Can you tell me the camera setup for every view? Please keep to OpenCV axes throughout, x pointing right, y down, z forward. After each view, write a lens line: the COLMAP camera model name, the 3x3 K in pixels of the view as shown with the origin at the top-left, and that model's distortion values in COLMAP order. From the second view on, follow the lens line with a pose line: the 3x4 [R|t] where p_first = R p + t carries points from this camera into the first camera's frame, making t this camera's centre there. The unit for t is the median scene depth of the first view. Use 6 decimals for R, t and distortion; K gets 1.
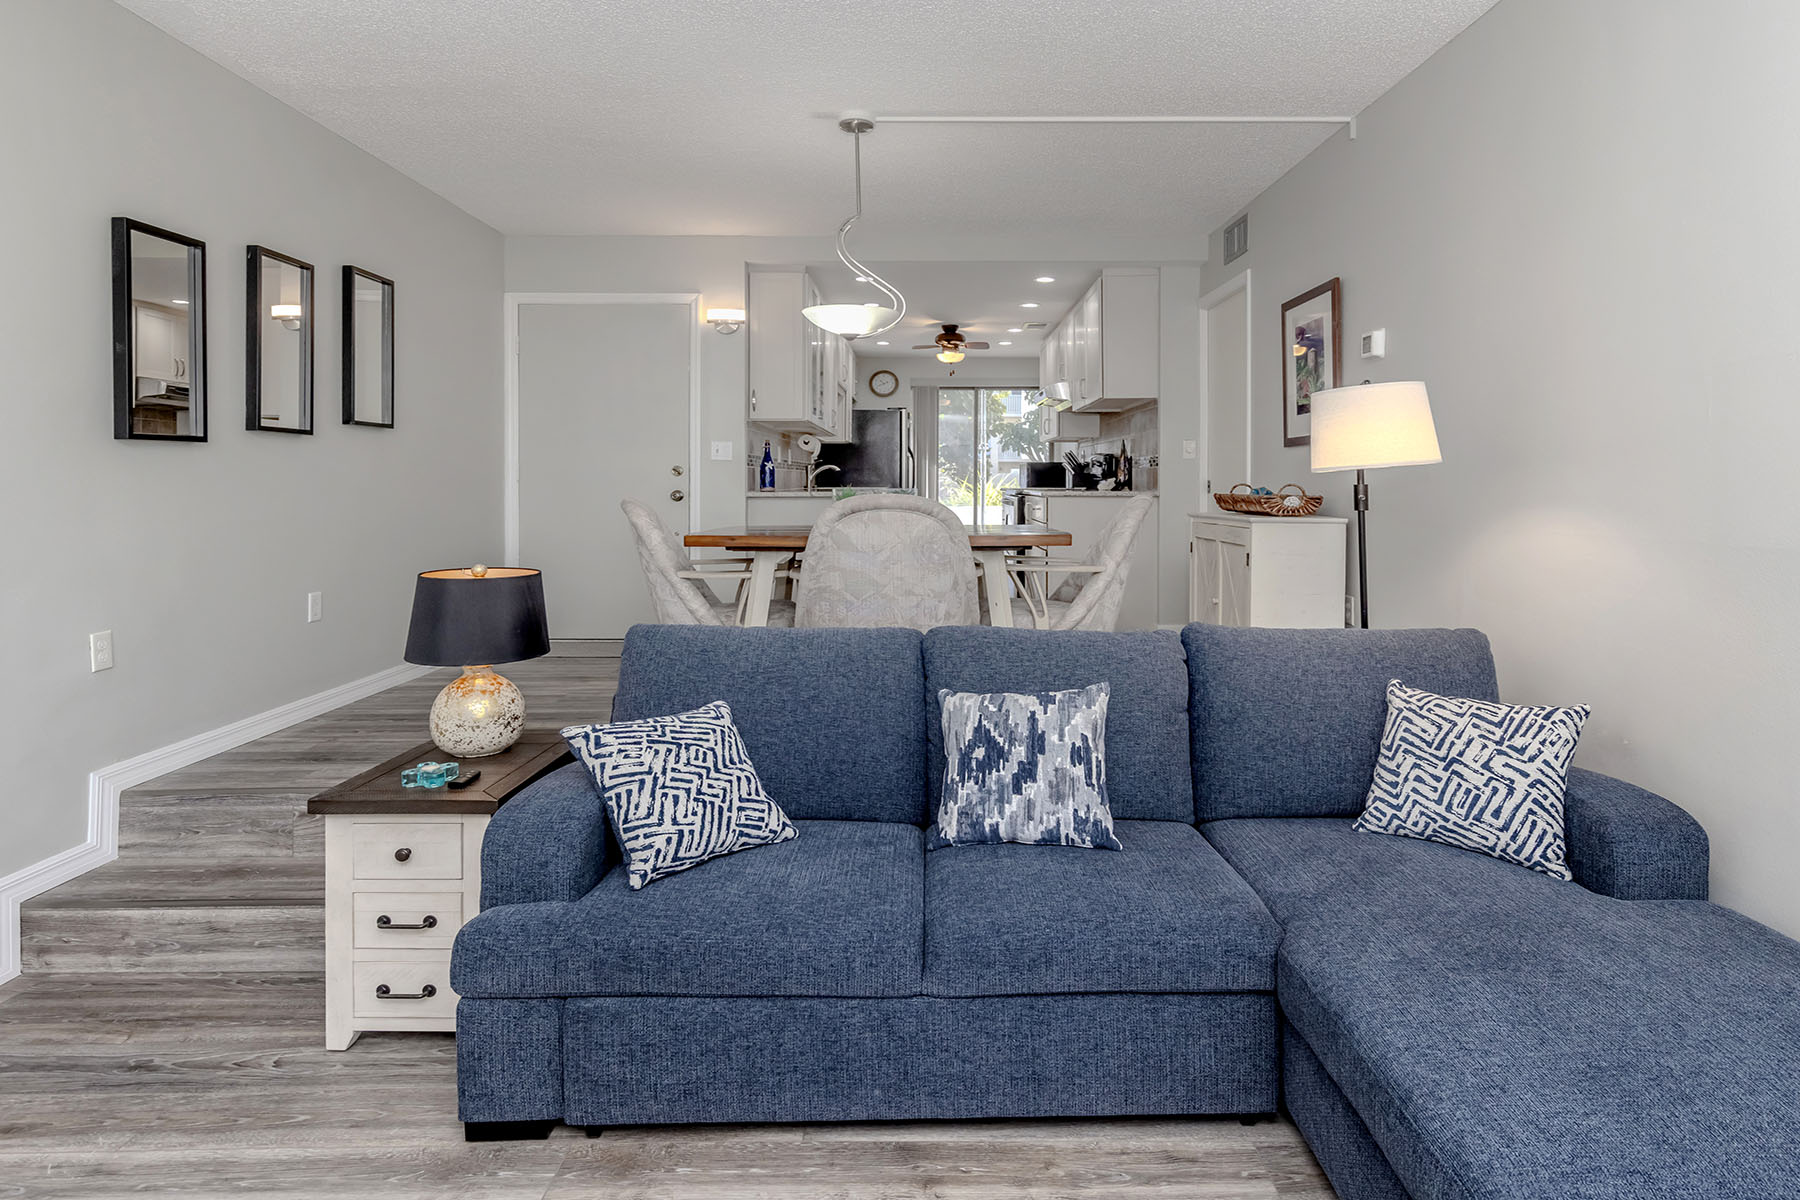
lens RADIAL K [[1021.7, 0, 924.8], [0, 1021.7, 477.7], [0, 0, 1]] dist [0.008269, -0.000639]
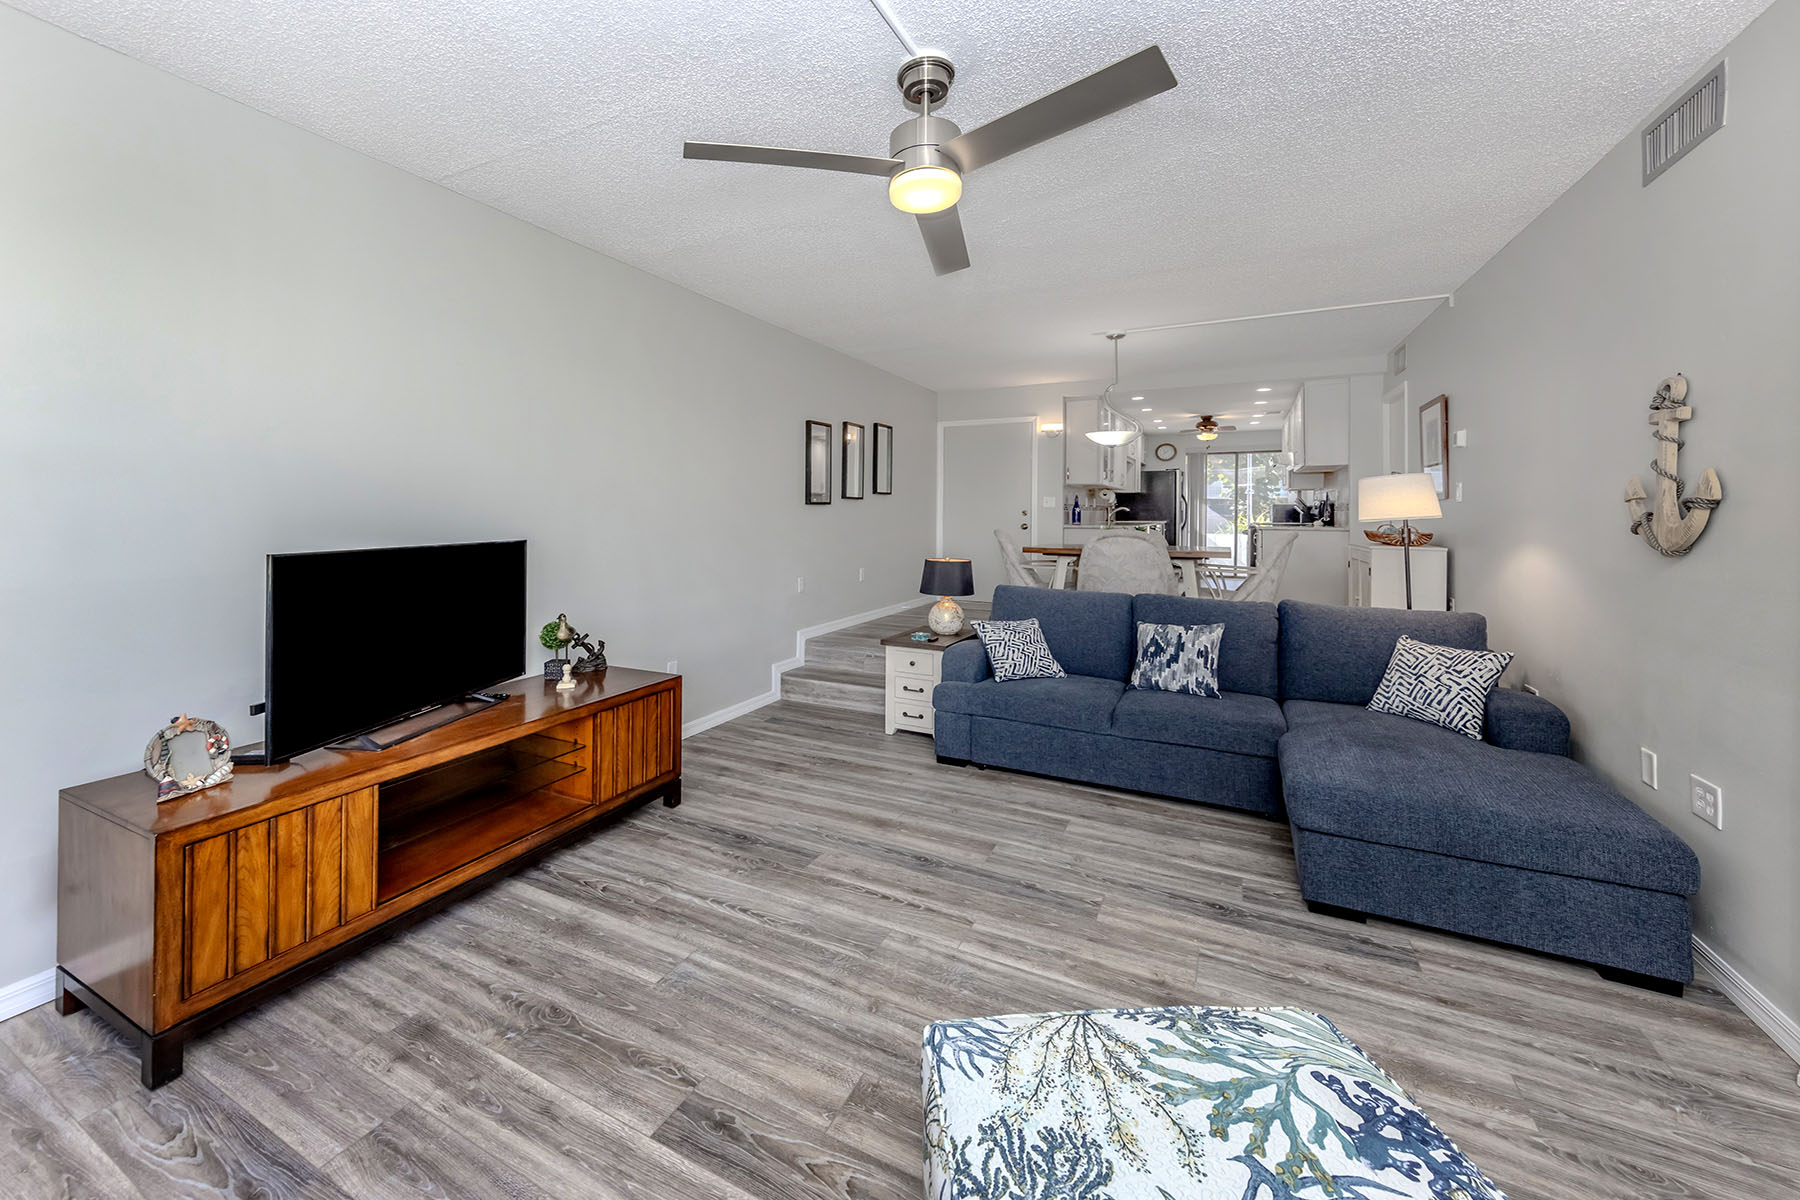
lens RADIAL K [[711.4, 0, 845.1], [0, 711.4, 521.4], [0, 0, 1]] dist [0.008332, -0.000096]
pose [[0.877680, 0.009243, -0.479157, 0.206542], [-0.001099, 0.999850, 0.017275, -0.031110], [0.479245, -0.014635, 0.877559, -0.657961]]
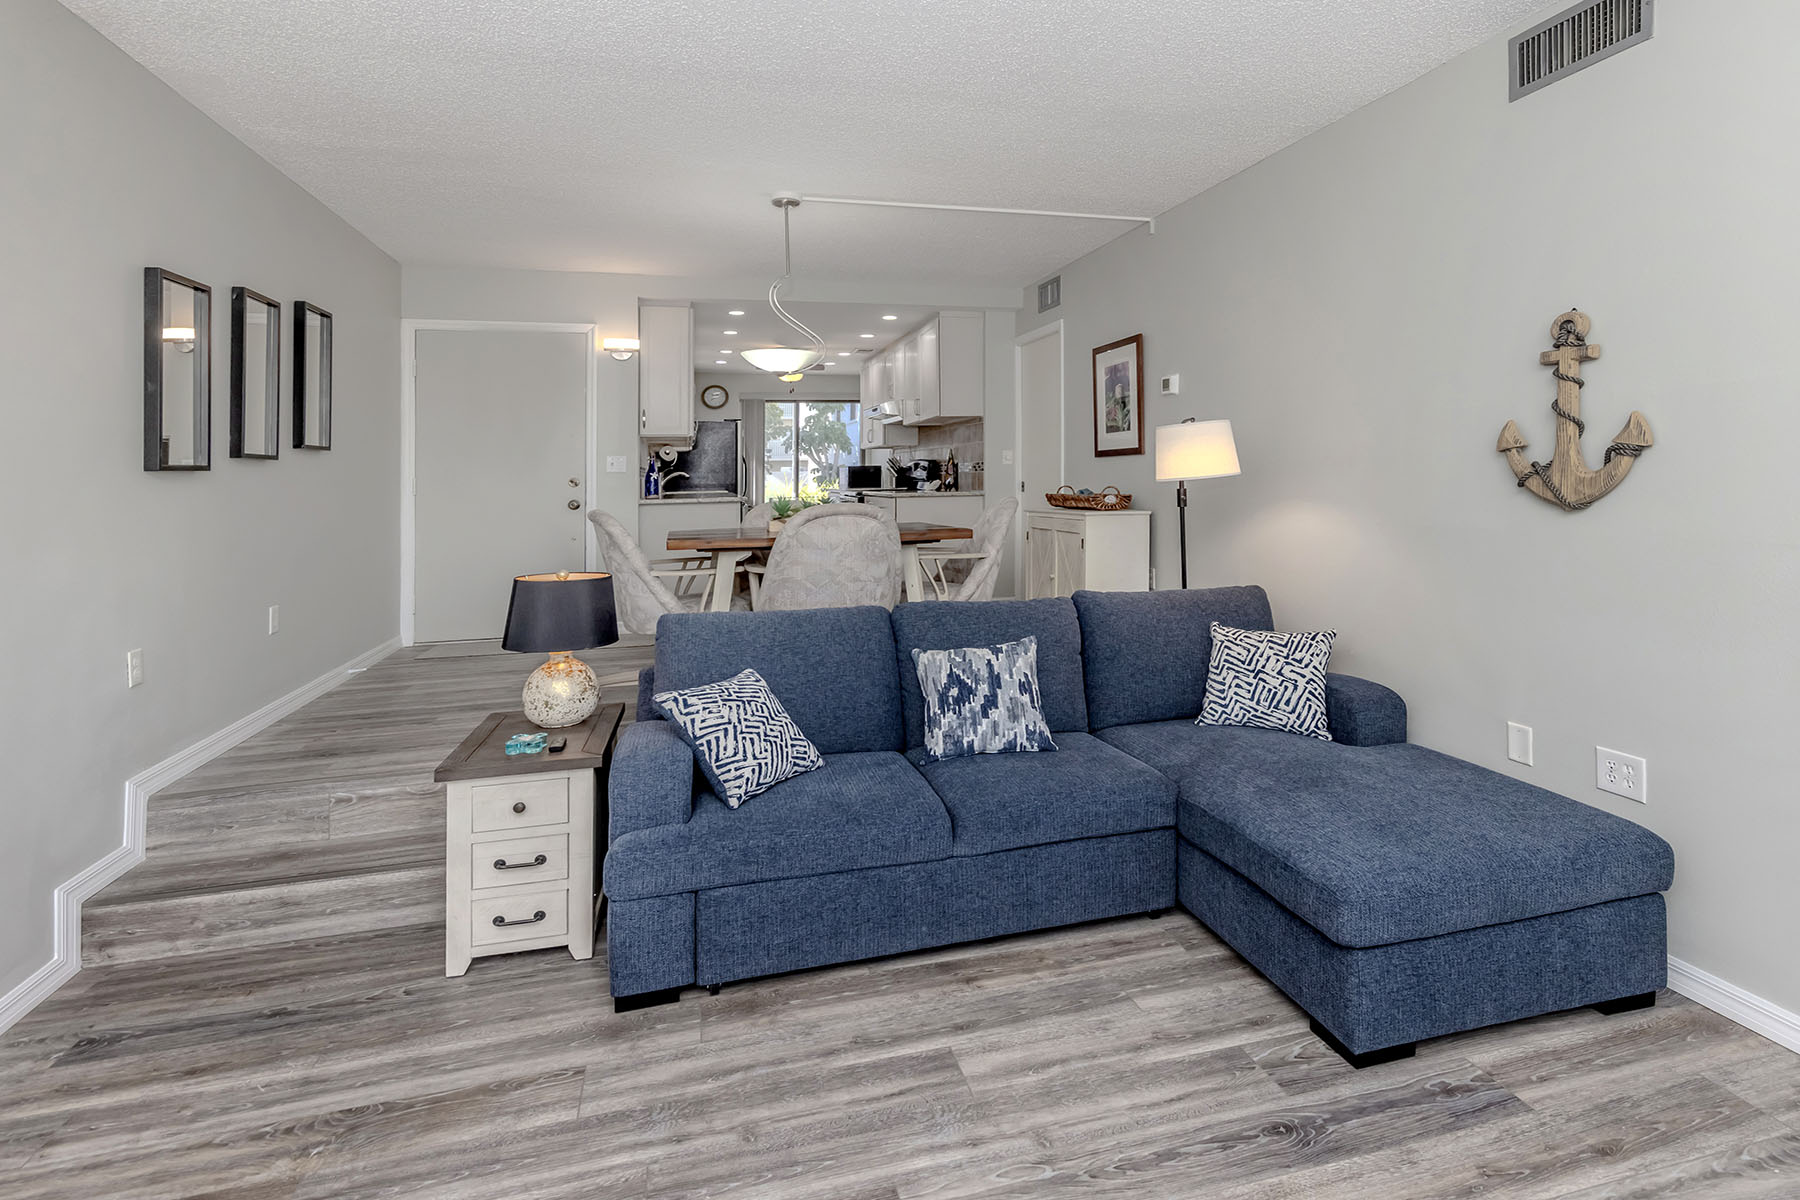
lens RADIAL K [[935.6, 0, 945.5], [0, 935.6, 478.5], [0, 0, 1]] dist [0.009317, -0.000367]
pose [[0.965367, -0.018247, 0.260256, -0.281826], [0.017028, 0.999831, 0.006935, -0.026802], [-0.260338, -0.002263, 0.965515, -0.213425]]
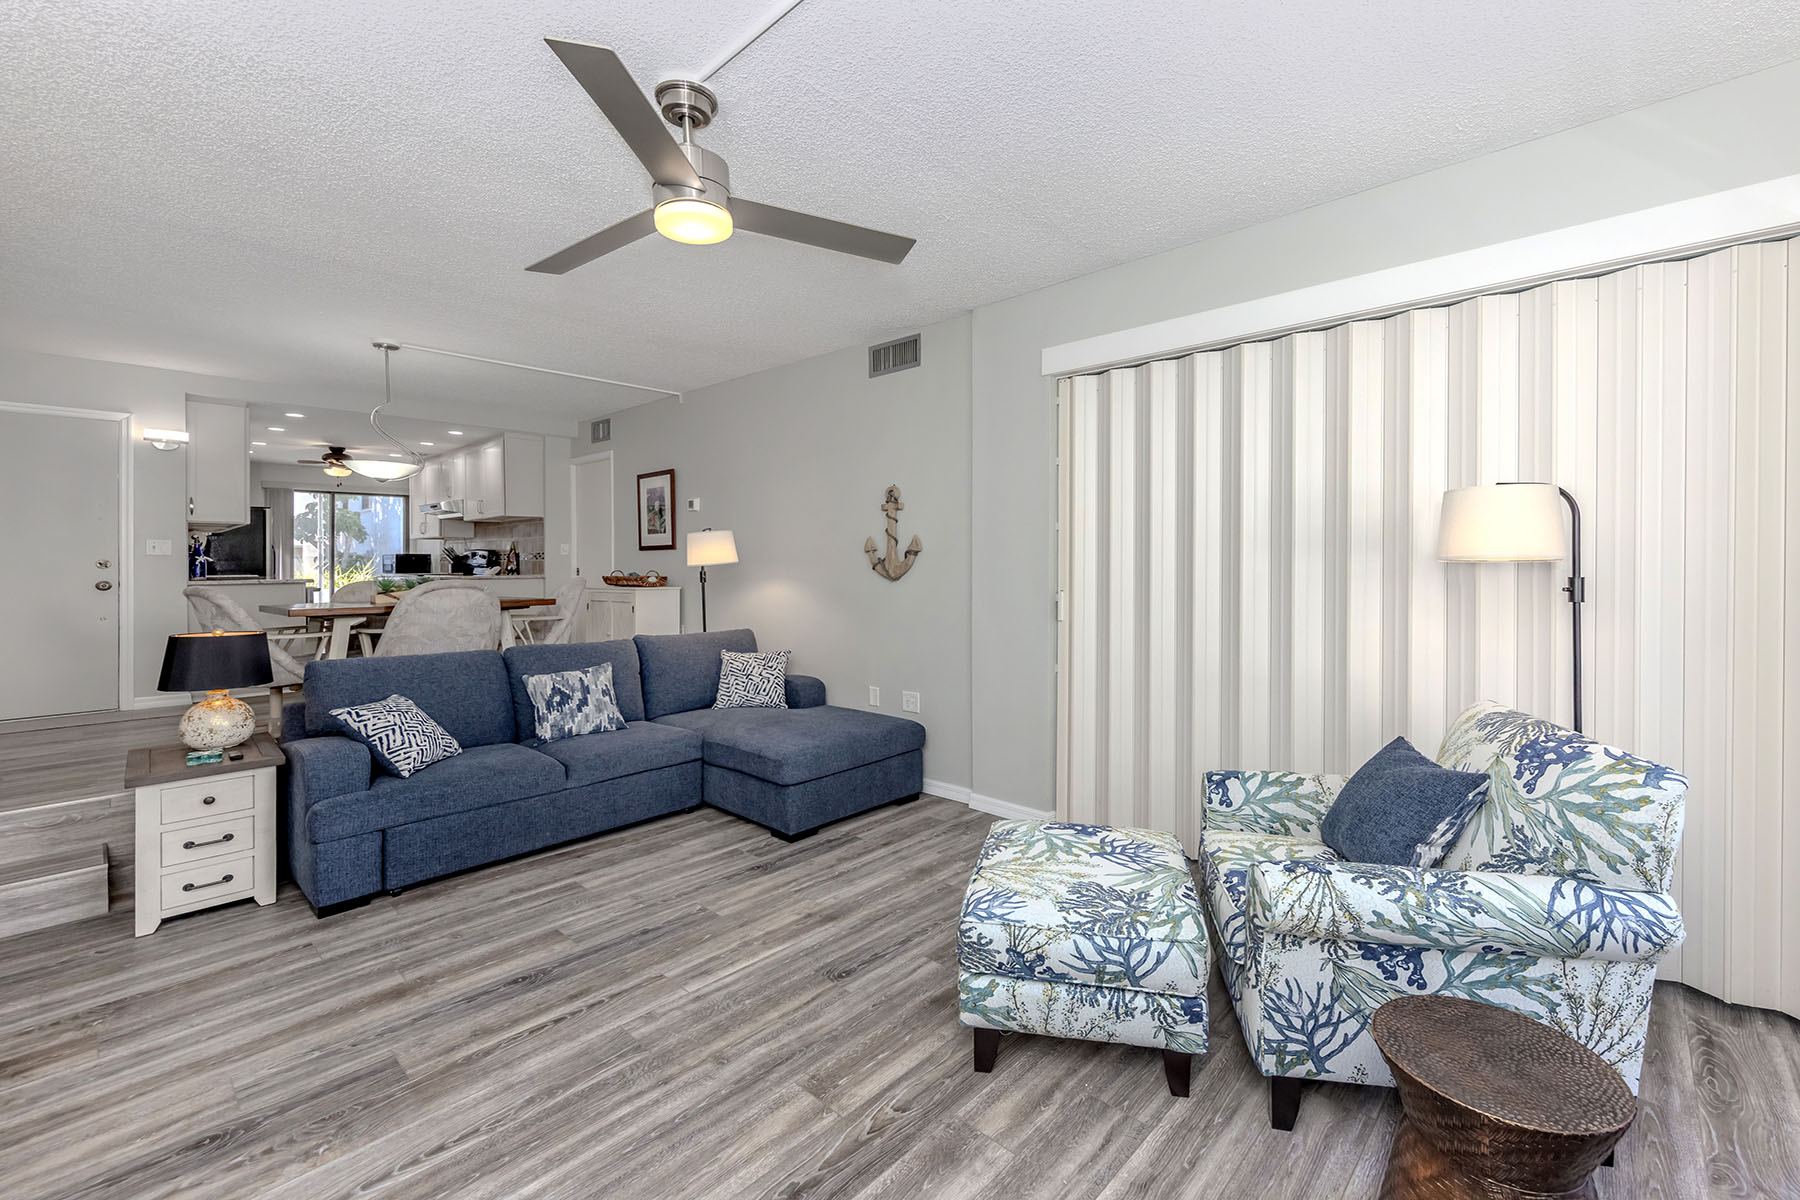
lens RADIAL K [[748.8, 0, 947.3], [0, 748.8, 597.2], [0, 0, 1]] dist [0.003479, -0.000349]
pose [[0.671095, -0.039035, 0.740343, -0.558962], [0.003523, 0.998770, 0.049467, -0.019925], [-0.741363, -0.030588, 0.670407, -0.667051]]
